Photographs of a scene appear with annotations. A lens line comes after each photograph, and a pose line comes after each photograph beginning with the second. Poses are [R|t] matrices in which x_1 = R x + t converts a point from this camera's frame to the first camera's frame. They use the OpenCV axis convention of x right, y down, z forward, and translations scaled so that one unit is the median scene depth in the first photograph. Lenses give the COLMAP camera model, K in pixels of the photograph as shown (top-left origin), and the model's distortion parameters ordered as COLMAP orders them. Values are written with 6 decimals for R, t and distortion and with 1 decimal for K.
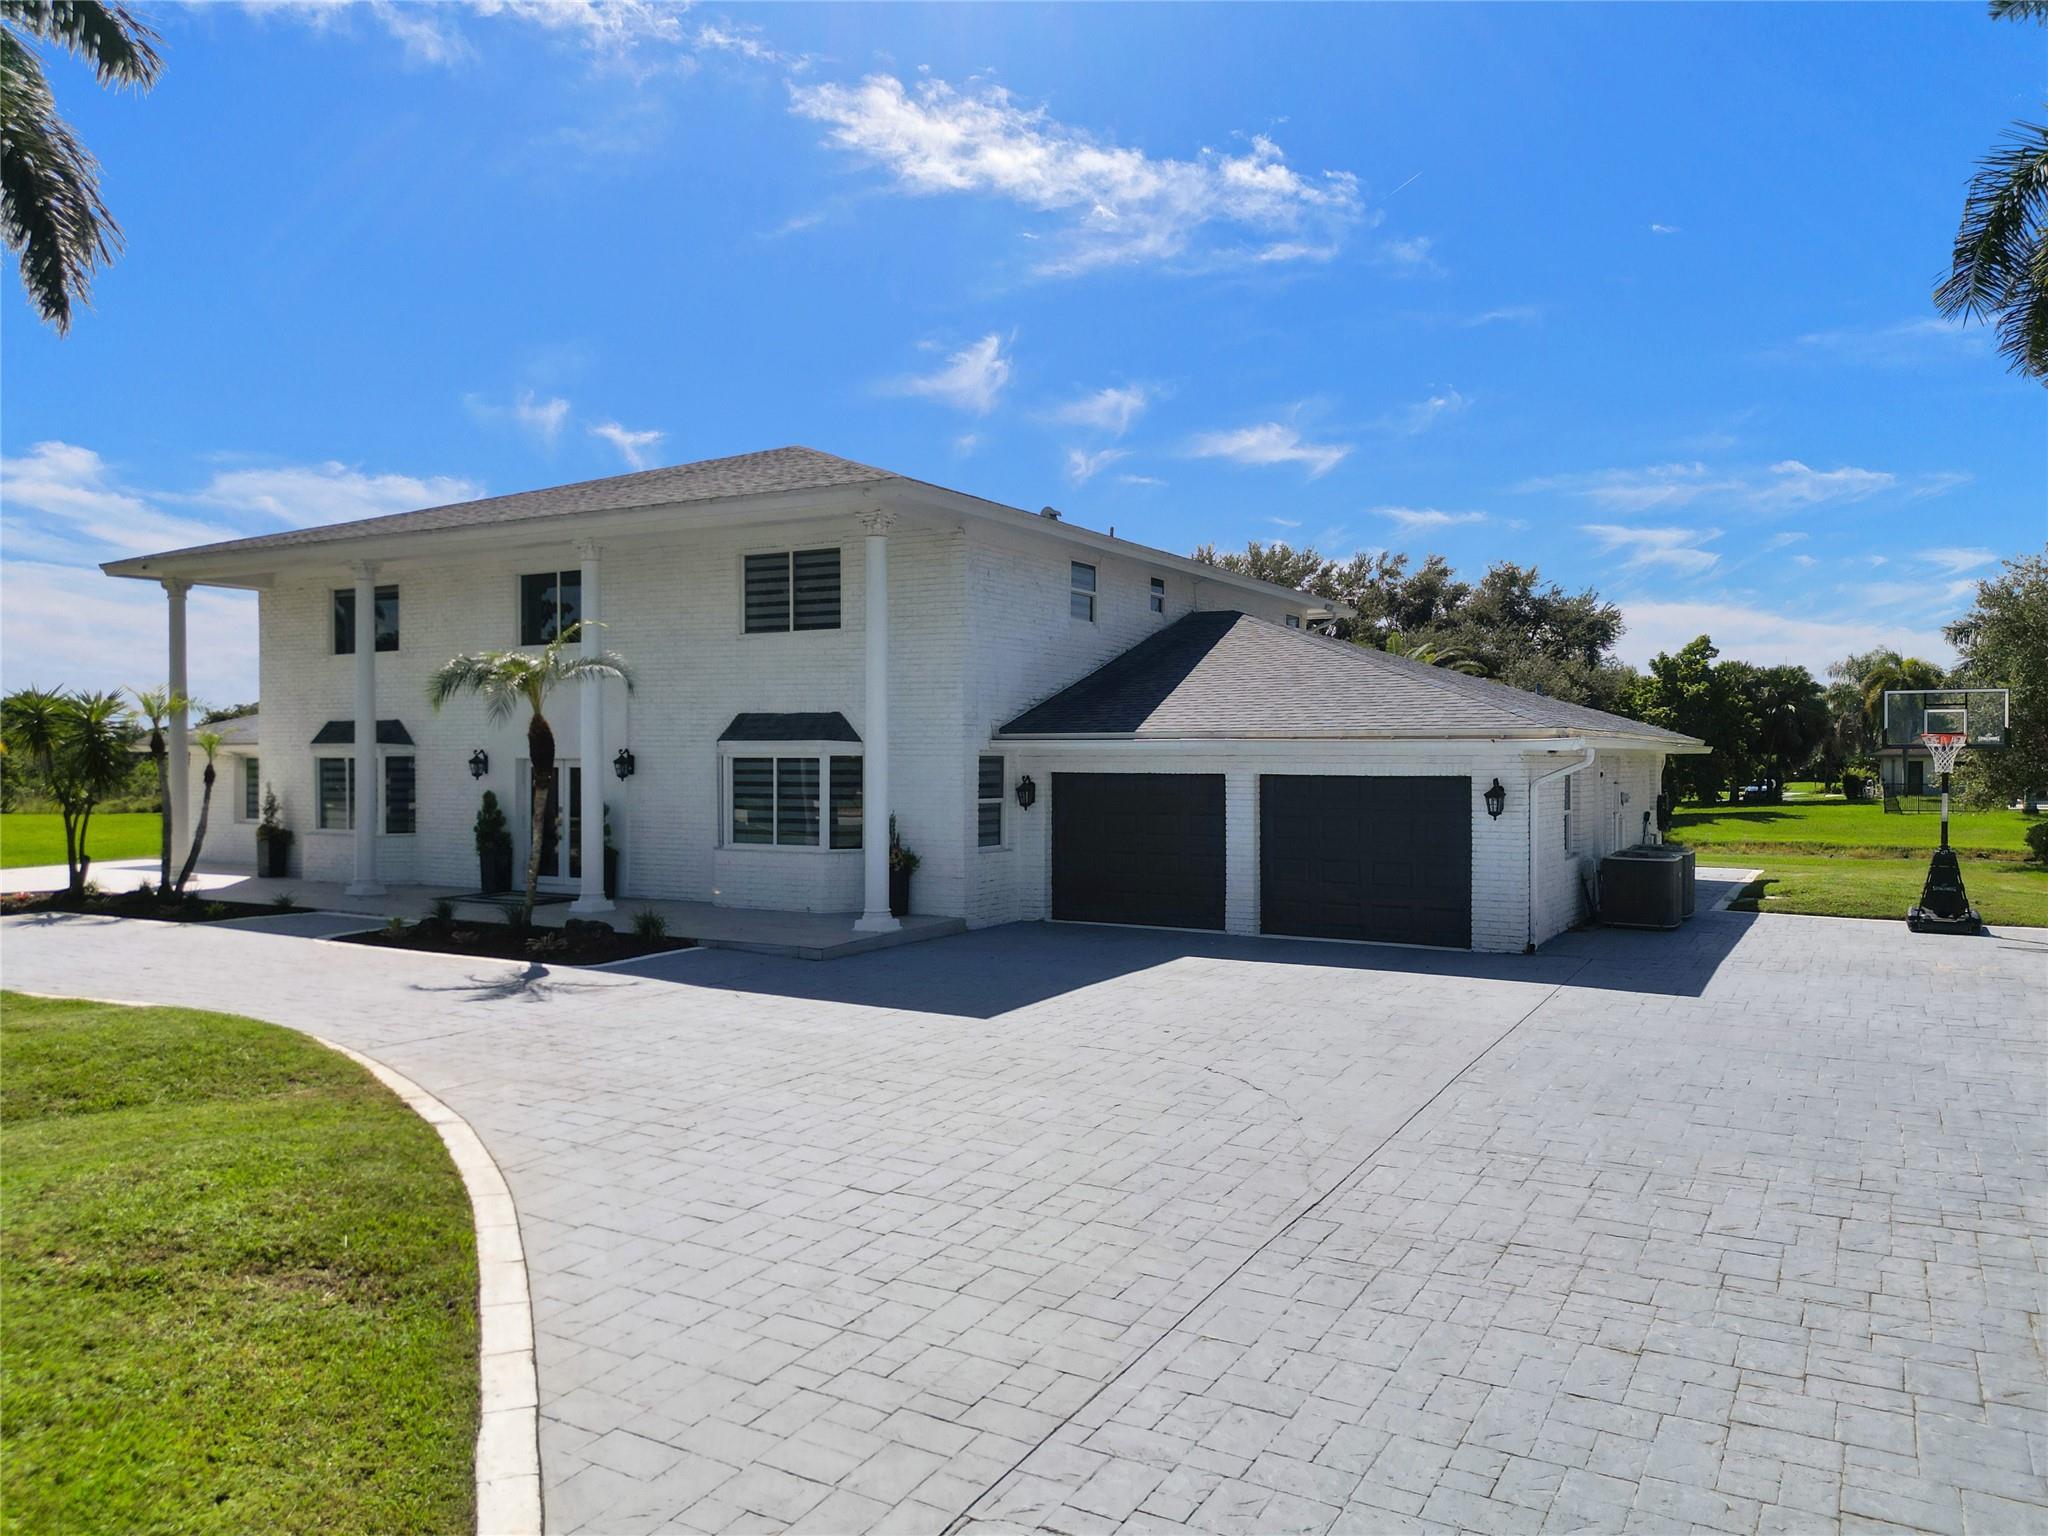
lens RADIAL K [[1451.2, 0, 1024.0], [0, 1451.2, 768.0], [0, 0, 1]] dist [0.083862, -0.073160]
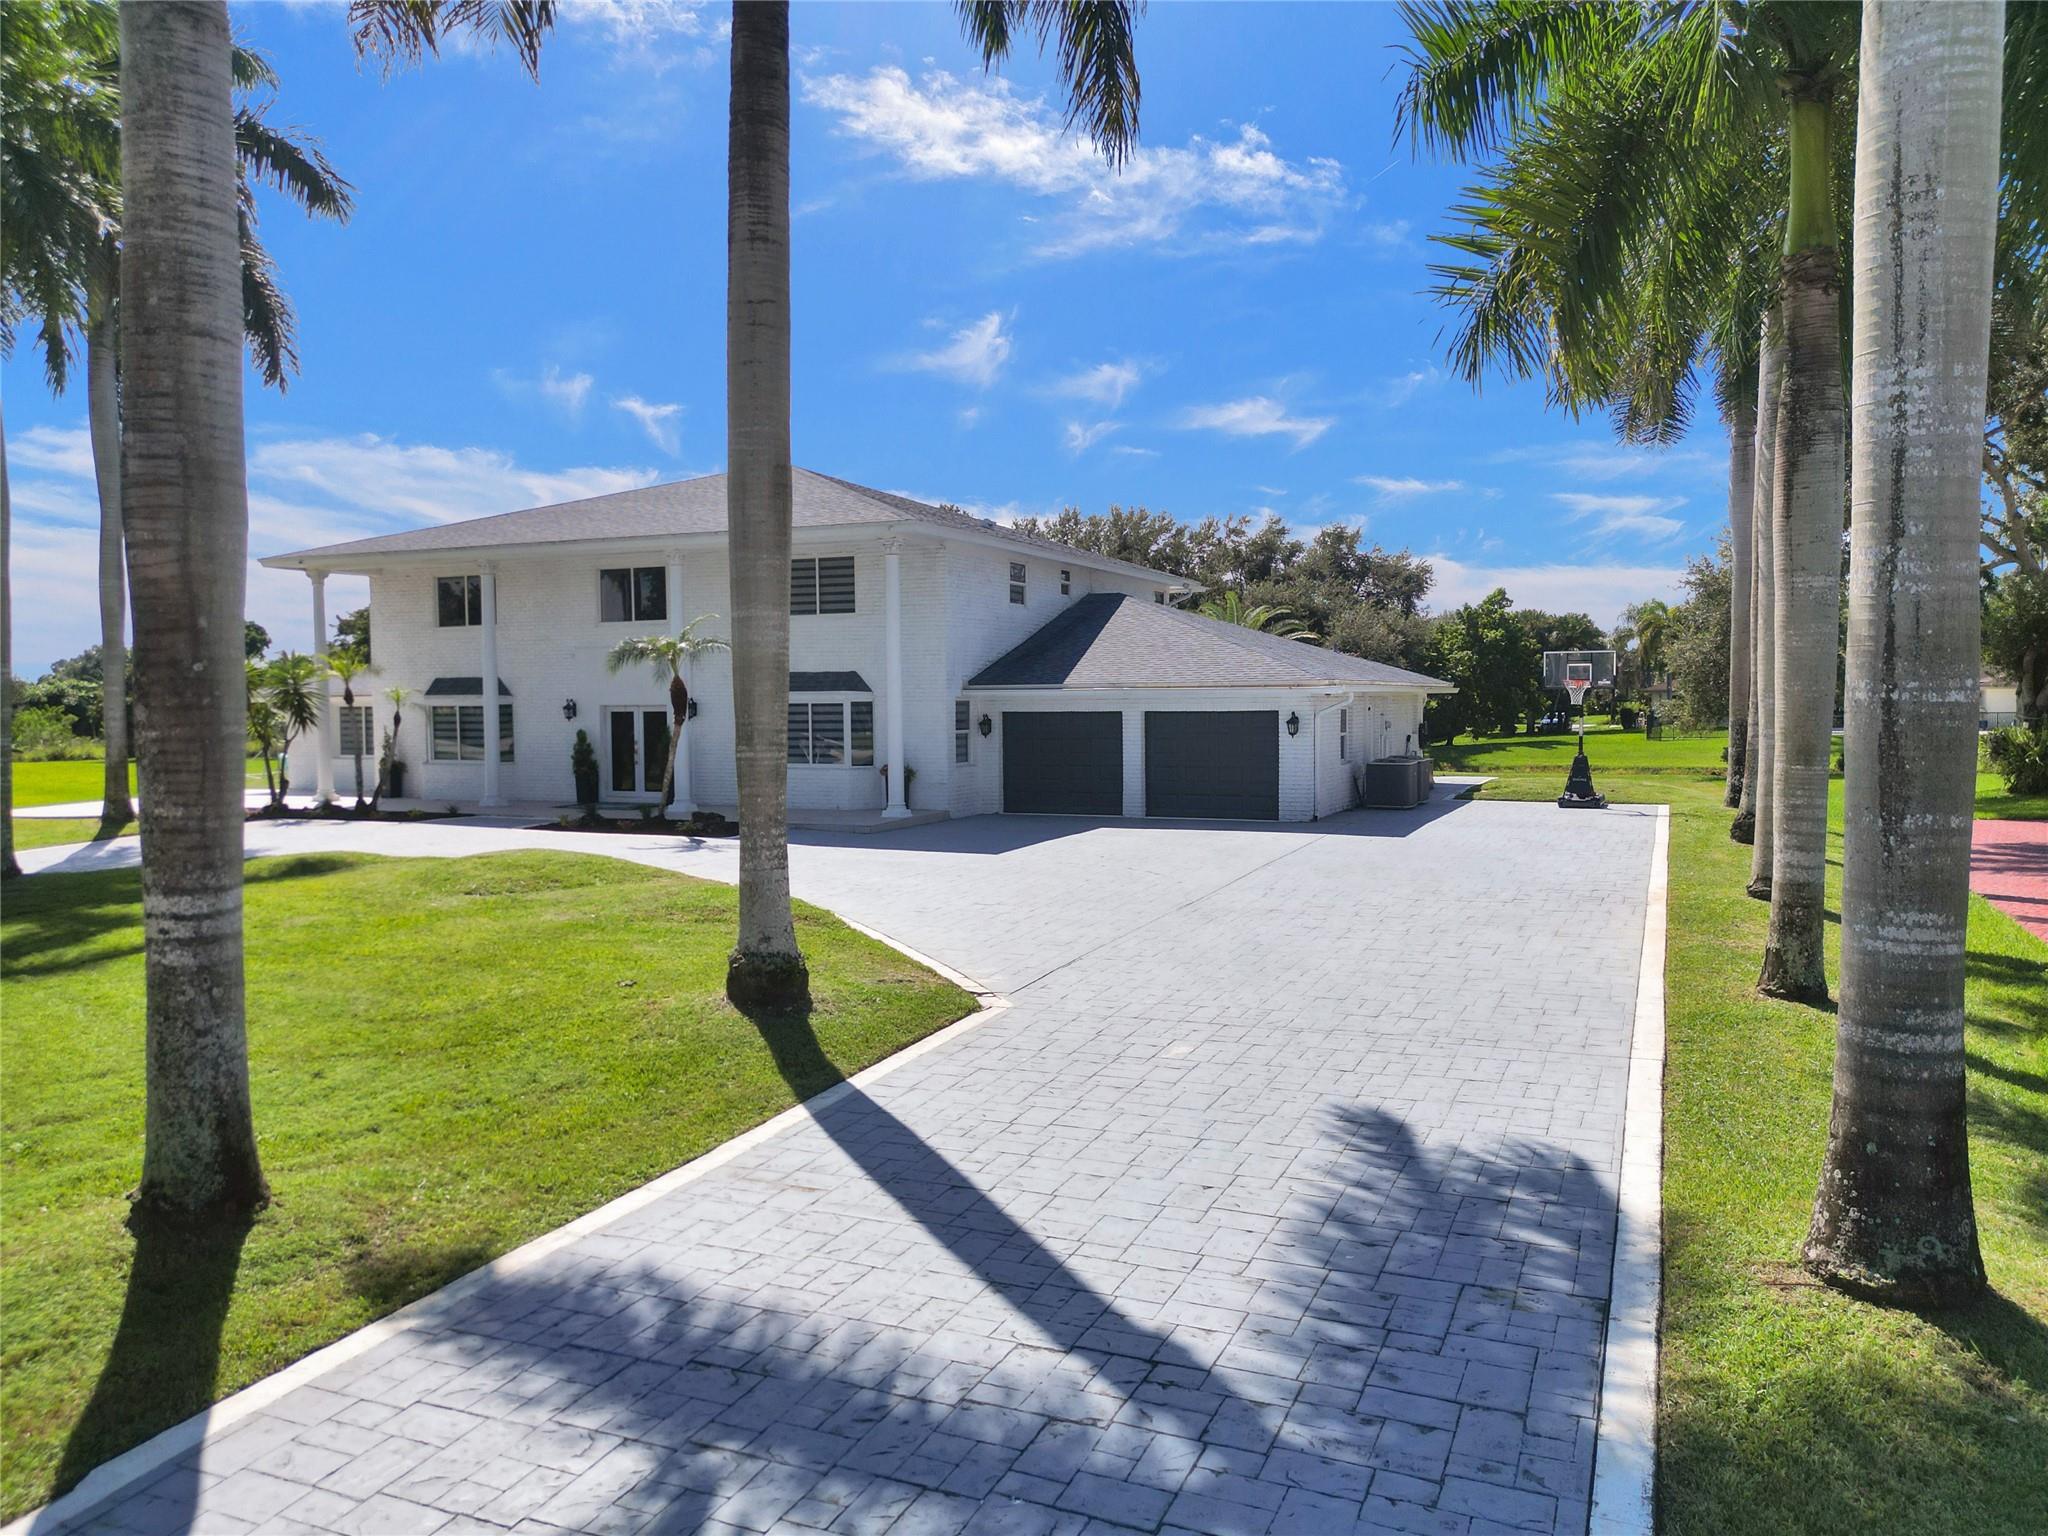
lens RADIAL K [[1451.2, 0, 1024.0], [0, 1451.2, 768.0], [0, 0, 1]] dist [0.083862, -0.073160]
pose [[0.995005, -0.014602, 0.098756, -0.101853], [0.010642, 0.999123, 0.040506, 0.000935], [-0.099261, -0.039253, 0.994287, -0.443524]]
